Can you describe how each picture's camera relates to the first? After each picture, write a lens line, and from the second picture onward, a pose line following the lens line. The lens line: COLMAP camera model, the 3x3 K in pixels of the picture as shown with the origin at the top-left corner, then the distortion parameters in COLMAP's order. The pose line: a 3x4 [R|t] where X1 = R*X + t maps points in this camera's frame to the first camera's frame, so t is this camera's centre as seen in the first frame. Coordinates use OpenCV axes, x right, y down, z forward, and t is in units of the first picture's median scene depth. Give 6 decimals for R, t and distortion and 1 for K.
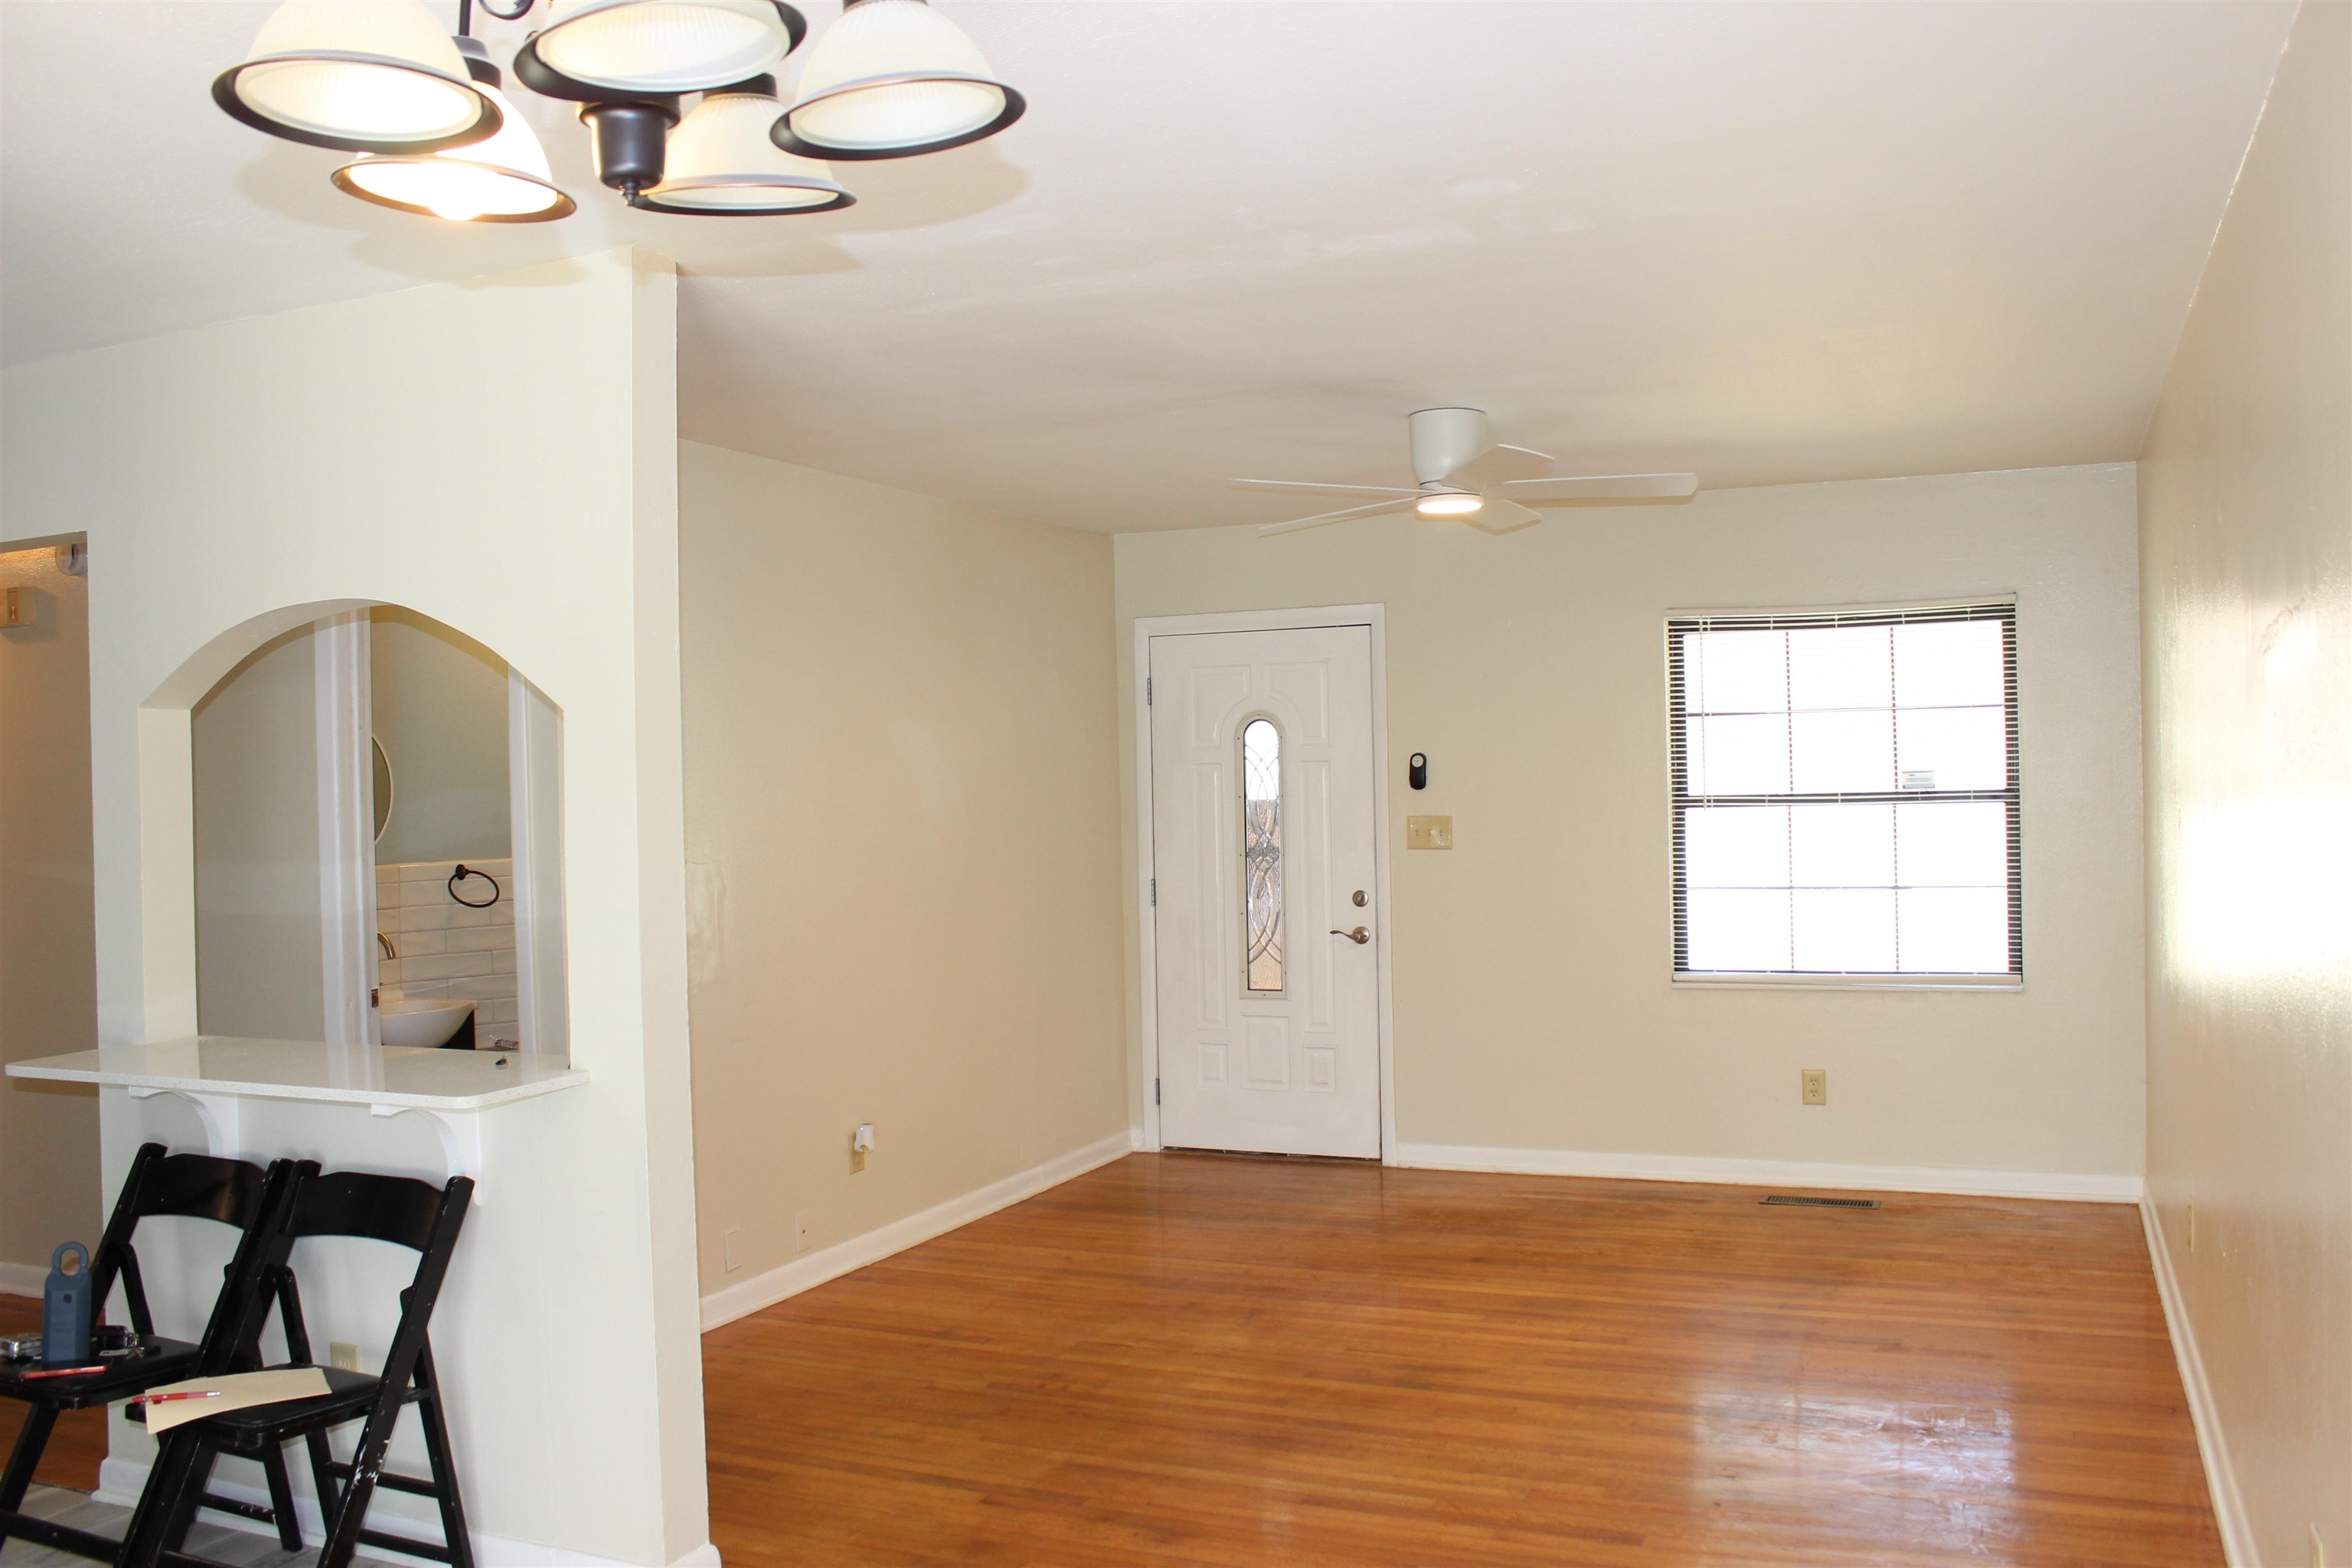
lens RADIAL K [[1974.1, 0, 1176.0], [0, 1974.1, 784.0], [0, 0, 1]] dist [-0.189714, 0.148345]
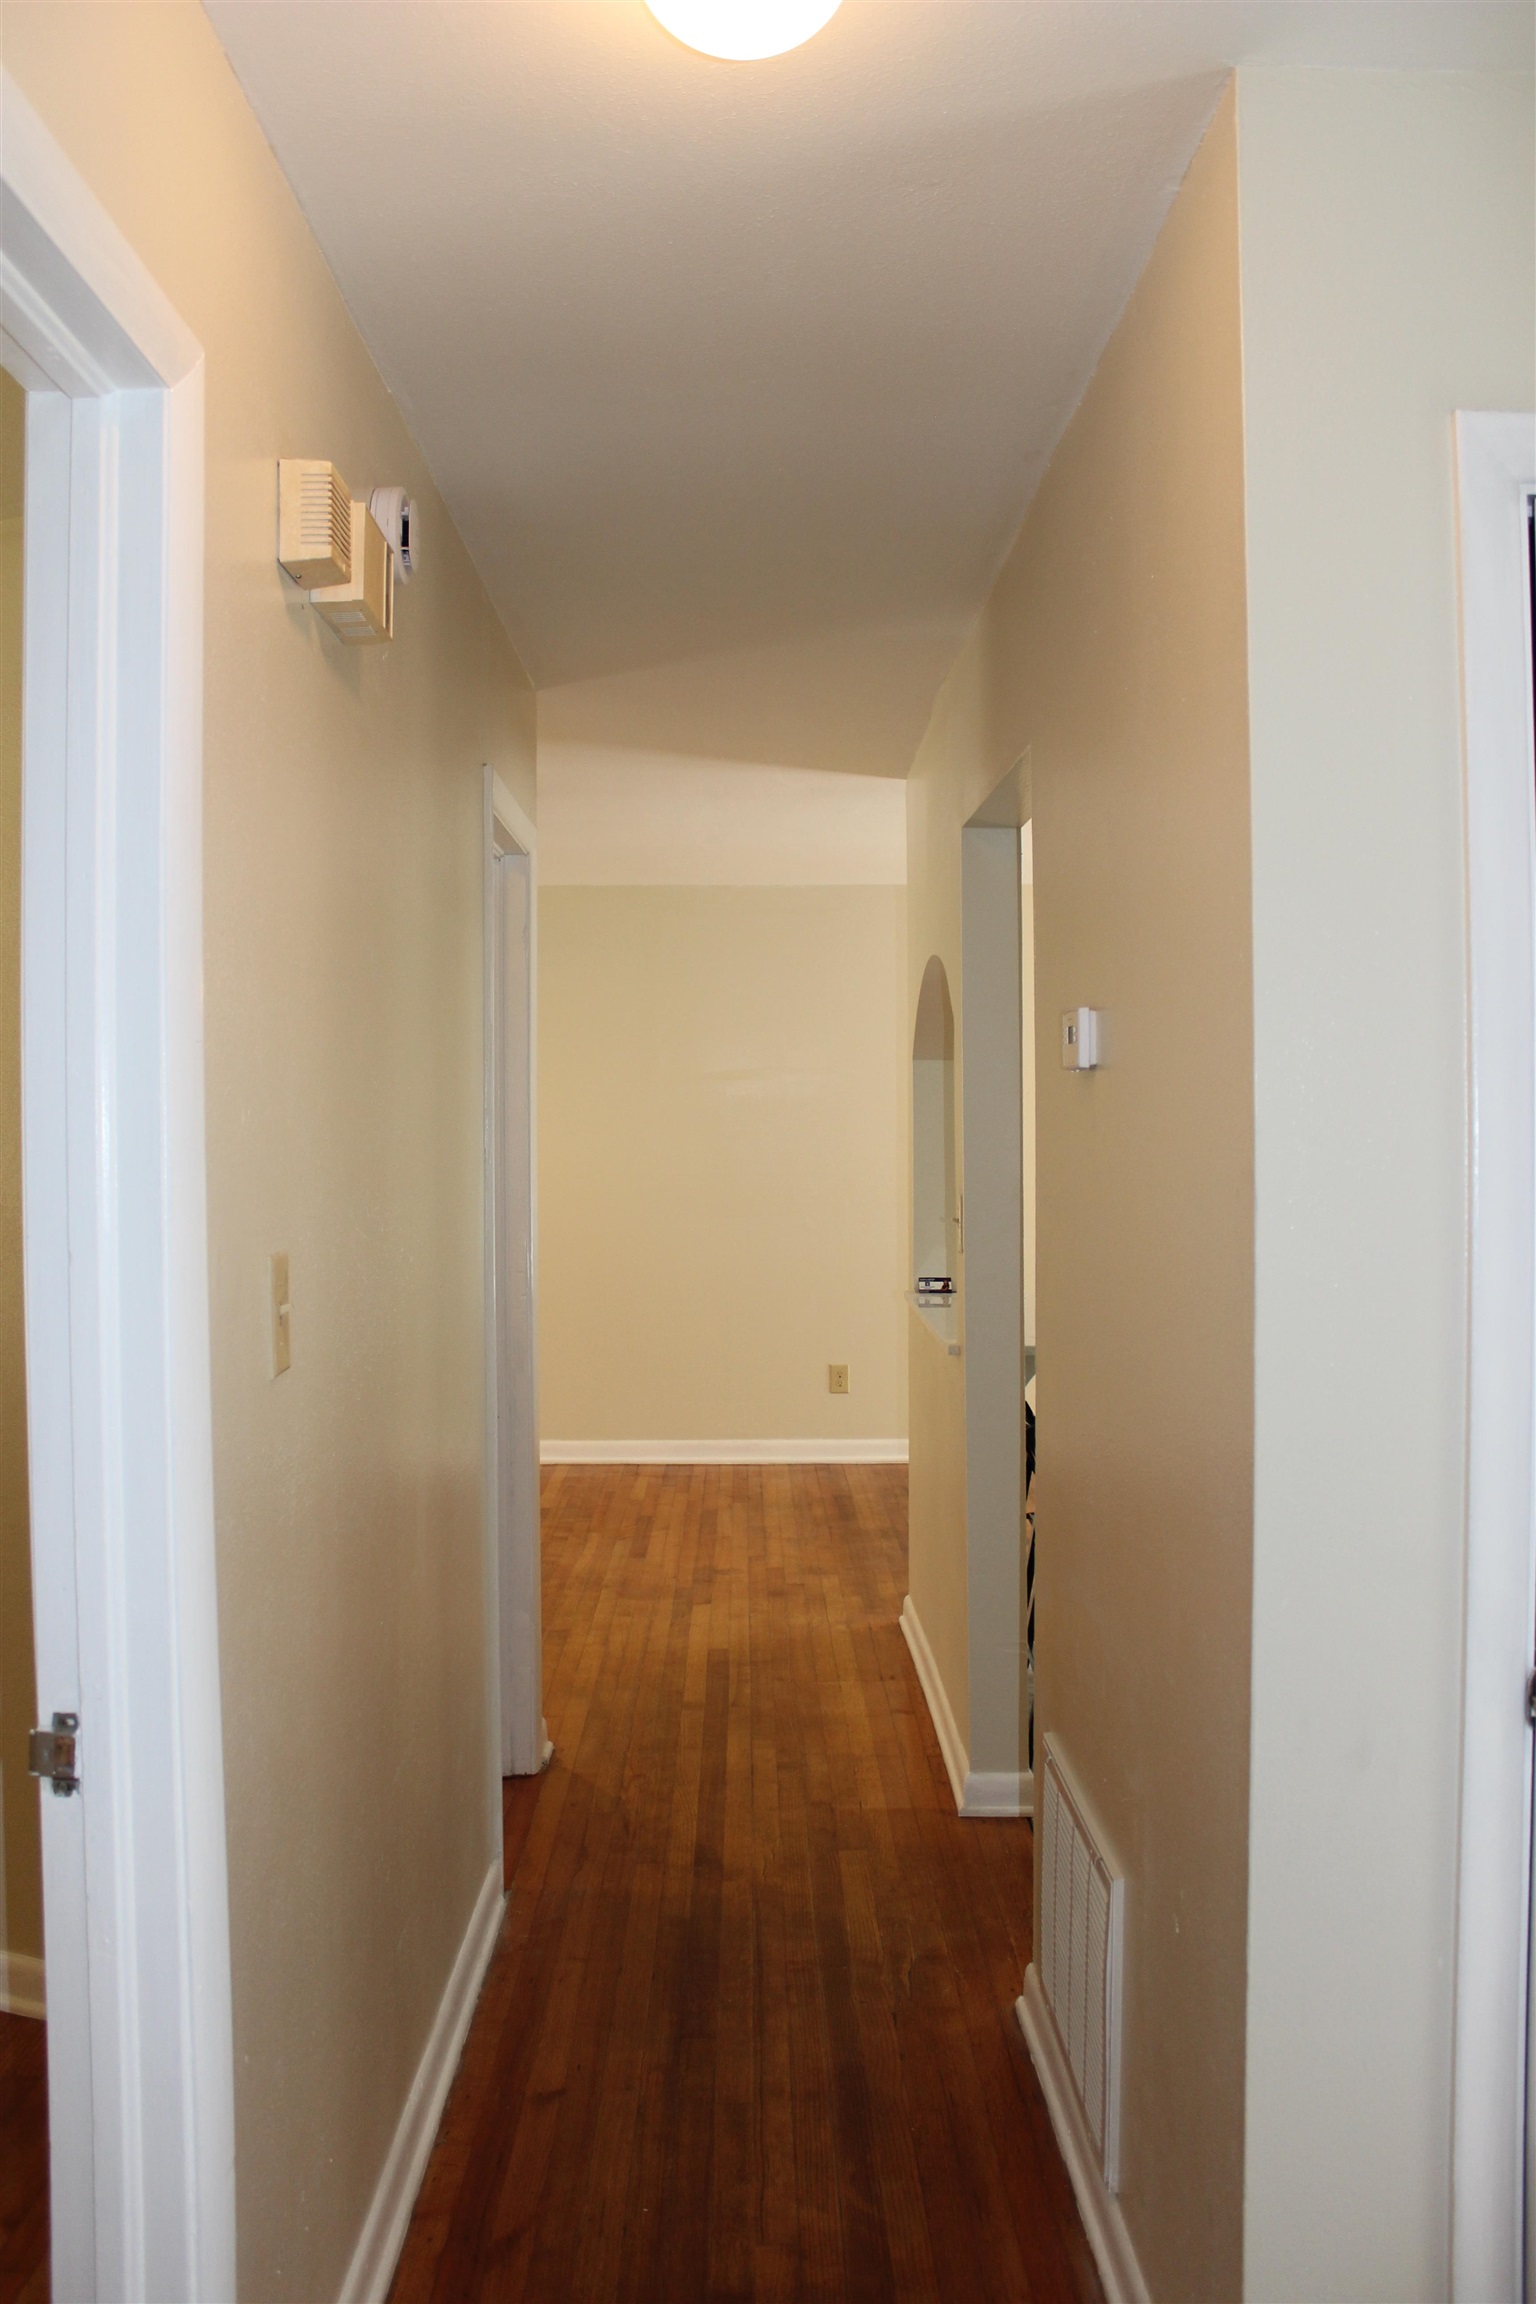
lens RADIAL K [[1933.8, 0, 768.0], [0, 1933.8, 1152.0], [0, 0, 1]] dist [-0.189714, 0.148345]
pose [[-0.405620, -0.008038, 0.914007, -1.112938], [0.011363, 0.999840, 0.013835, -0.000362], [-0.913971, 0.015998, -0.405463, 1.167502]]
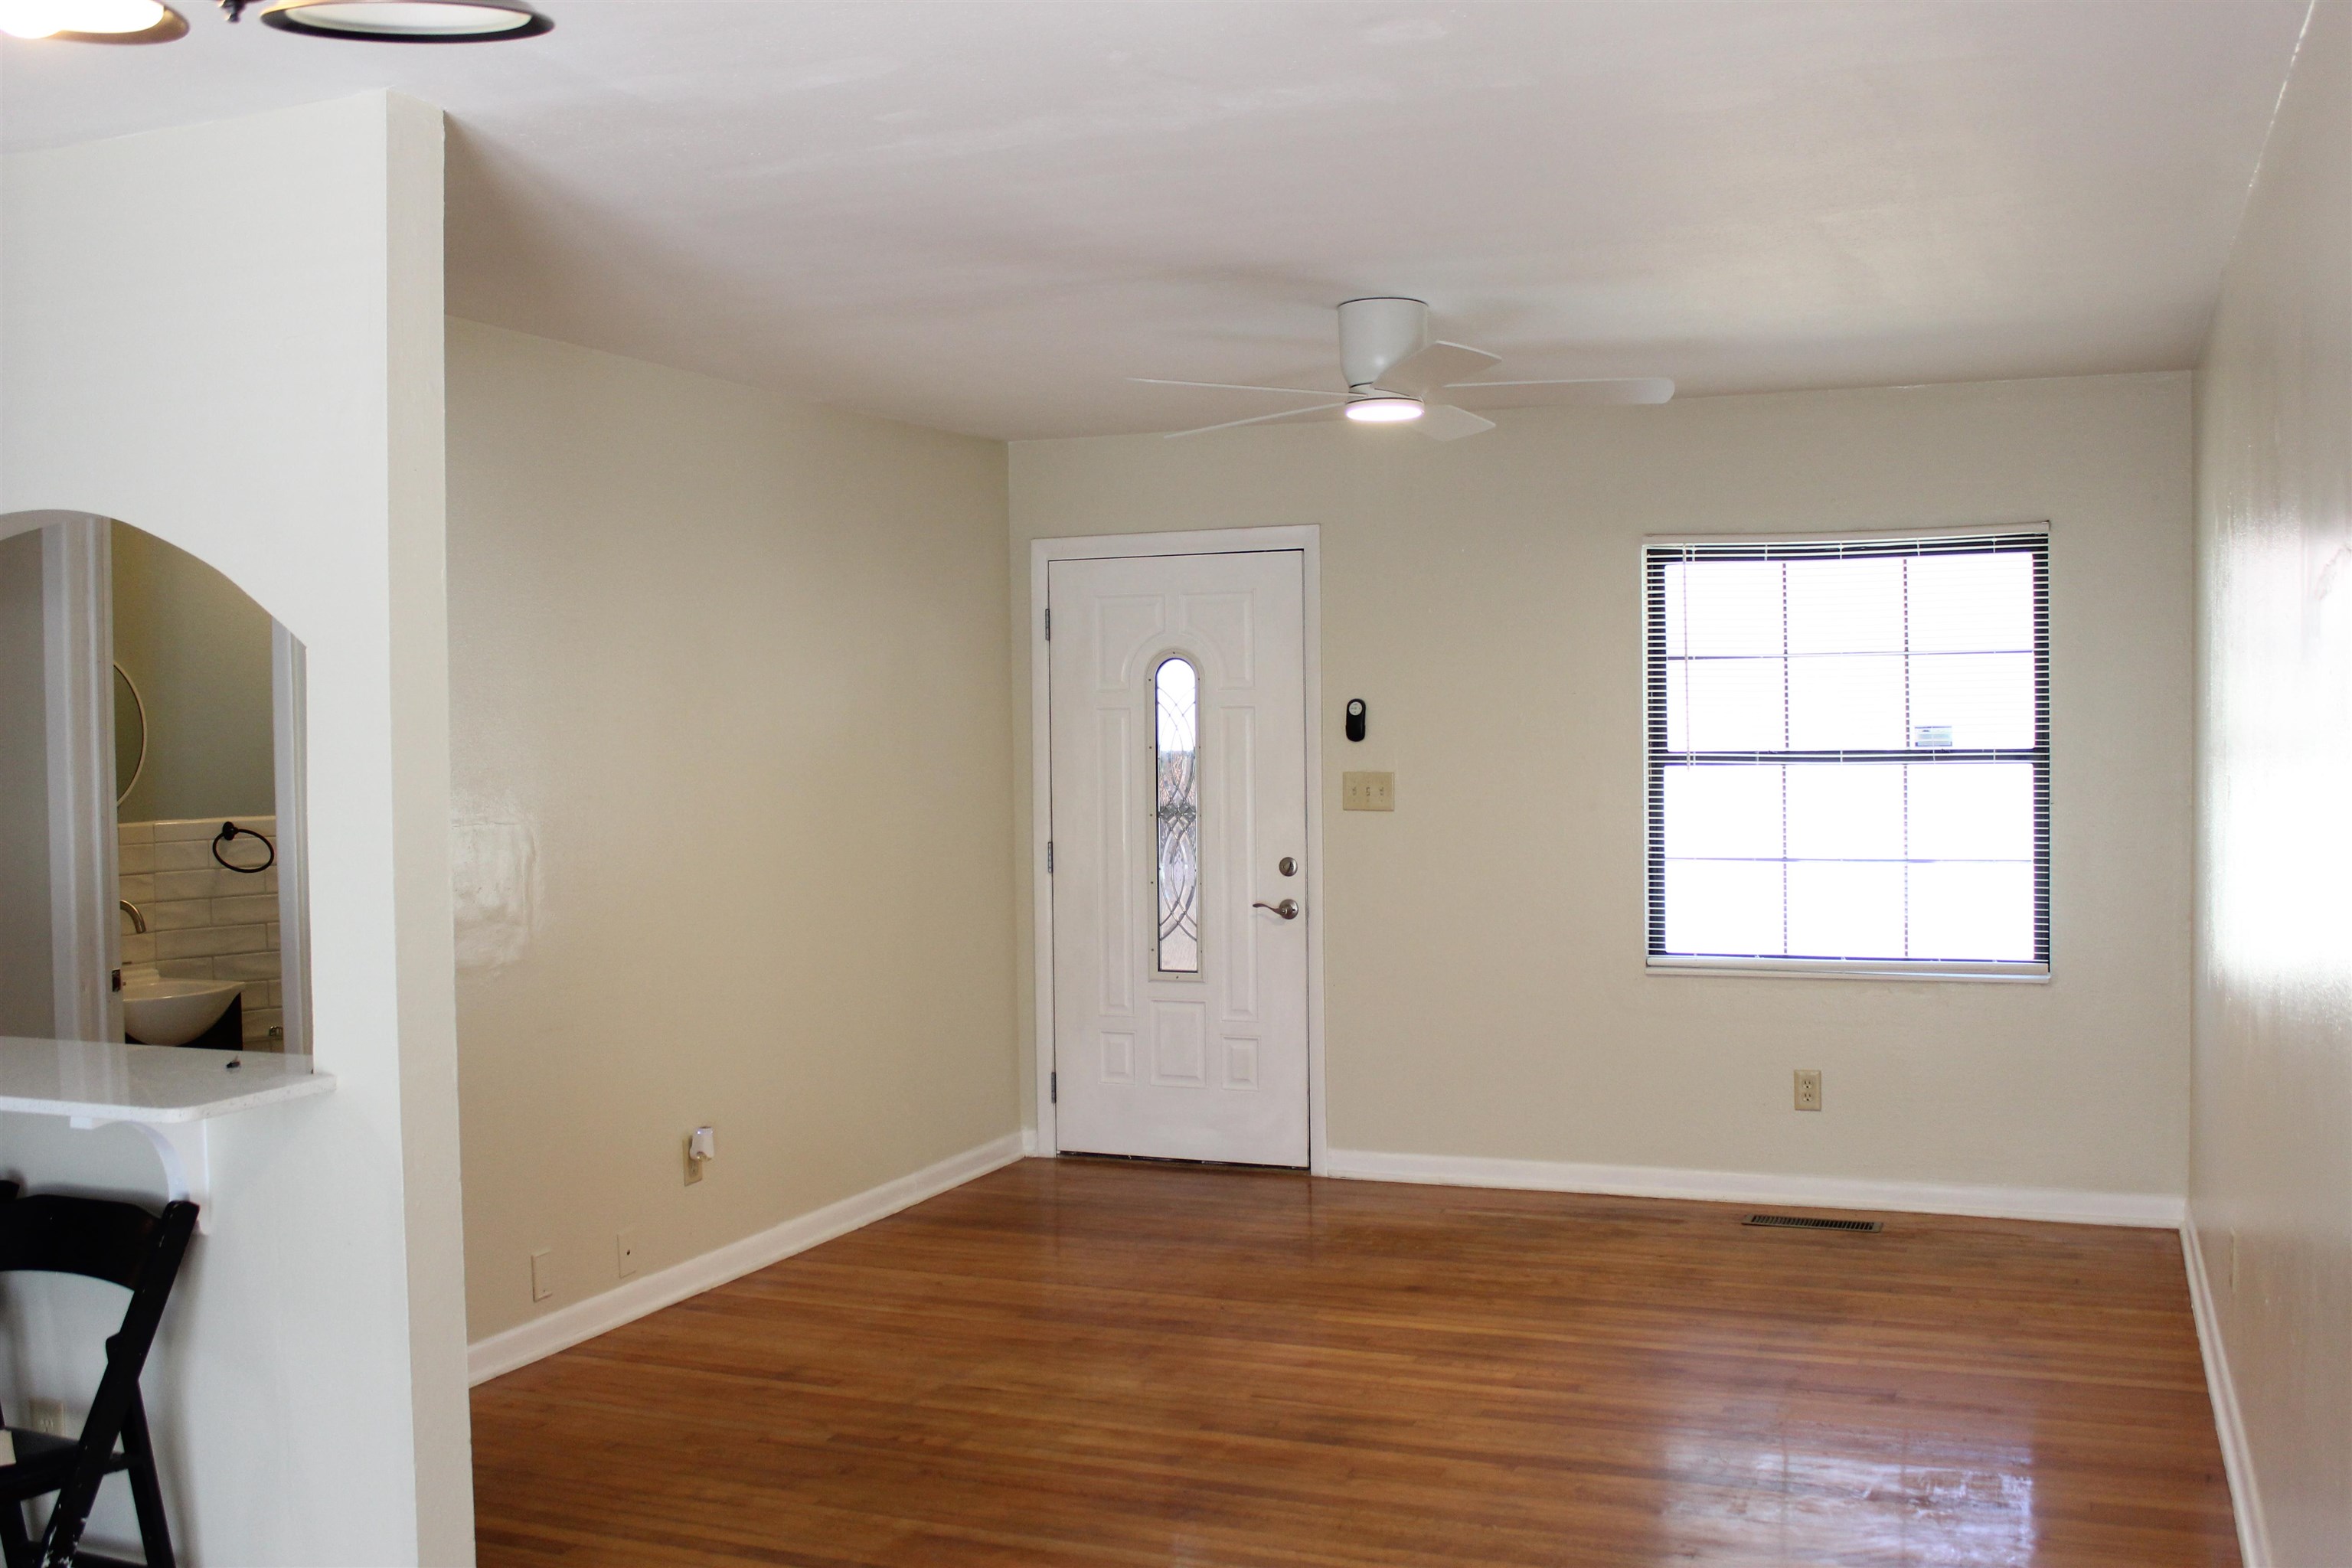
lens RADIAL K [[2248.4, 0, 1176.0], [0, 2248.4, 784.0], [0, 0, 1]] dist [-0.165277, 0.139604]
pose [[0.999512, 0.007934, 0.030206, 0.021155], [-0.008700, 0.999642, 0.025313, -0.003870], [-0.029994, -0.025563, 0.999223, 0.024725]]
